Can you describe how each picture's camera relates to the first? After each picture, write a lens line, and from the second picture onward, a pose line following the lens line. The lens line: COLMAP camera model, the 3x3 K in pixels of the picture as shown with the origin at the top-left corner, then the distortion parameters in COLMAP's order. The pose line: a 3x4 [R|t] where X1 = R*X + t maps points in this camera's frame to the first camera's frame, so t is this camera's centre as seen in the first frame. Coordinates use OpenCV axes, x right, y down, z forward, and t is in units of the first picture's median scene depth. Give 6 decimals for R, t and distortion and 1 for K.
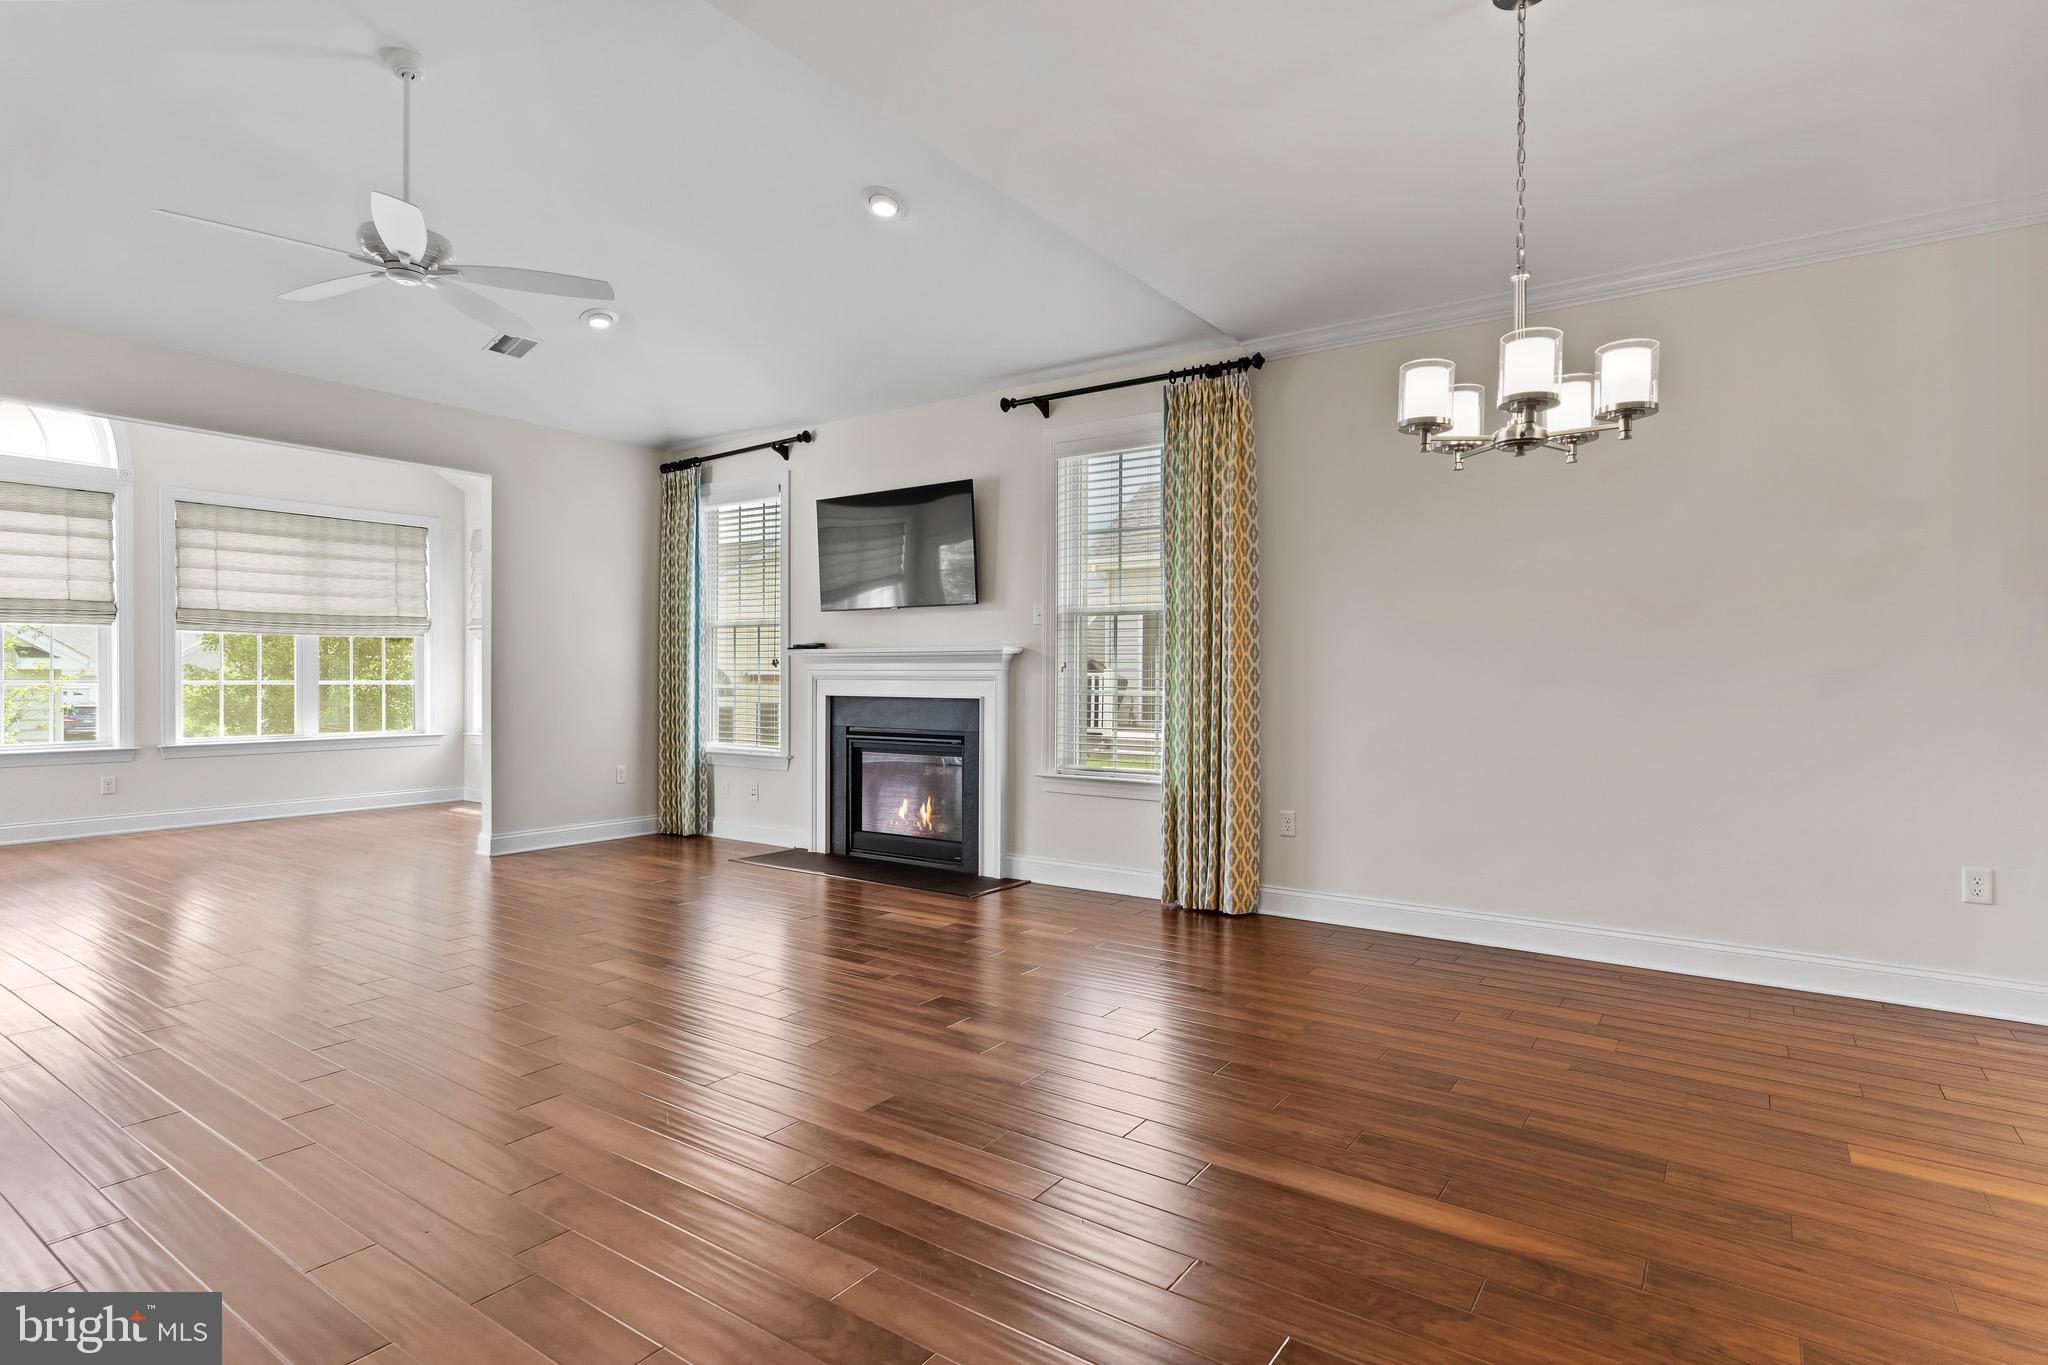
lens RADIAL K [[1047.4, 0, 1016.4], [0, 1047.4, 678.4], [0, 0, 1]] dist [0.004644, 0.000529]
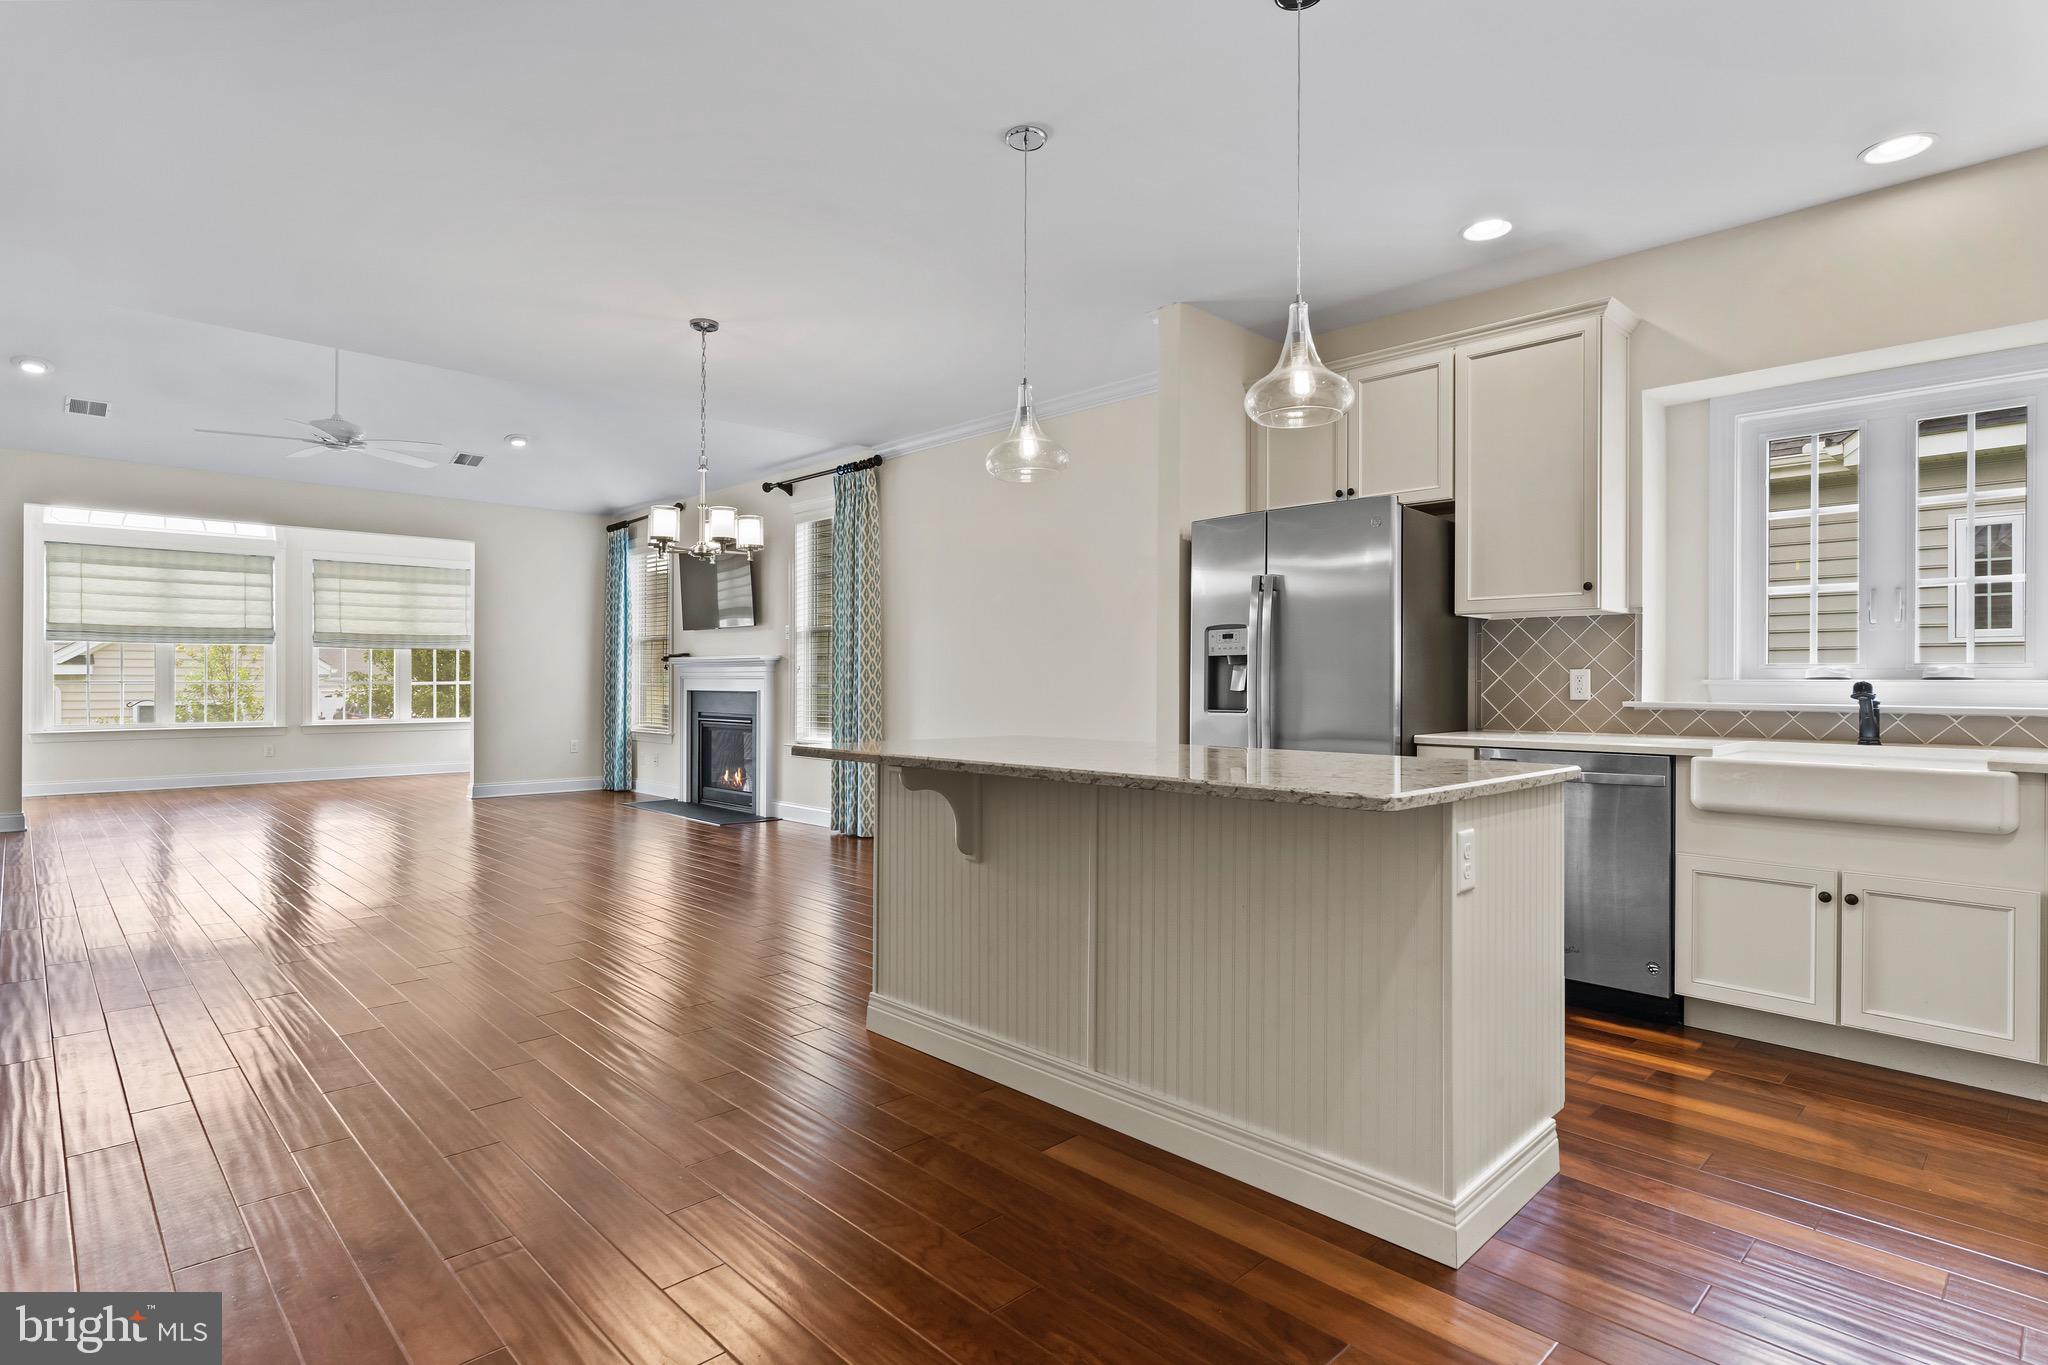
lens RADIAL K [[1047.4, 0, 1016.8], [0, 1047.4, 675.7], [0, 0, 1]] dist [0.004644, 0.000529]
pose [[0.981474, -0.003186, -0.191570, 0.500188], [0.002150, 0.999982, -0.005612, 0.005394], [0.191584, 0.005096, 0.981463, -0.287066]]
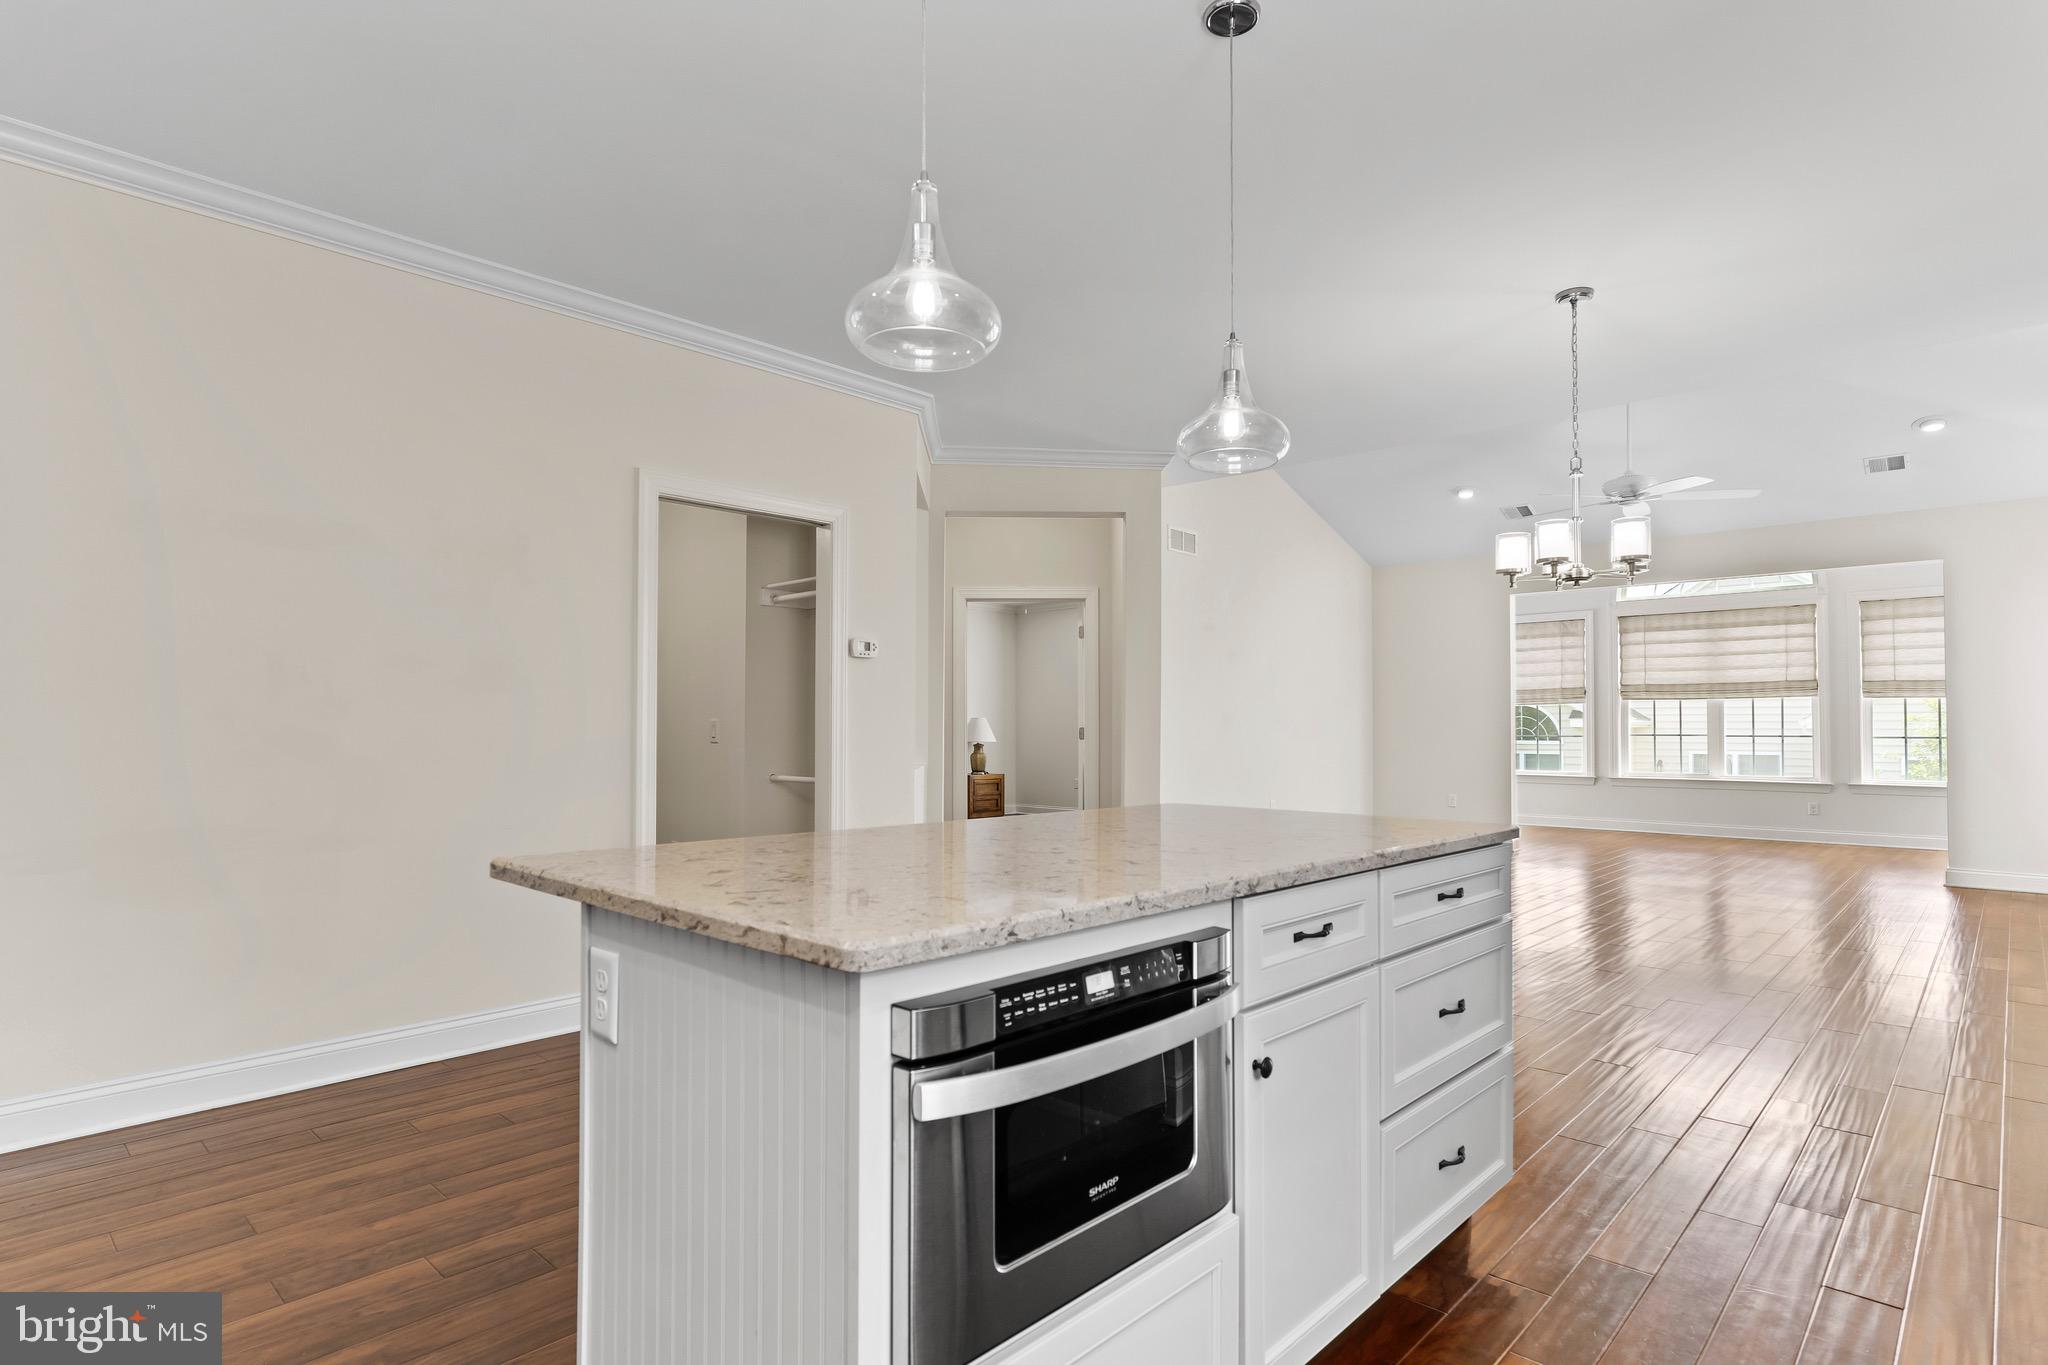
lens RADIAL K [[1047.4, 0, 1004.9], [0, 1047.4, 702.8], [0, 0, 1]] dist [0.004644, 0.000529]
pose [[-0.153605, -0.026976, -0.987764, 0.756857], [-0.004669, 0.999636, -0.026575, 0.001221], [0.988121, 0.000530, -0.153675, 0.136224]]
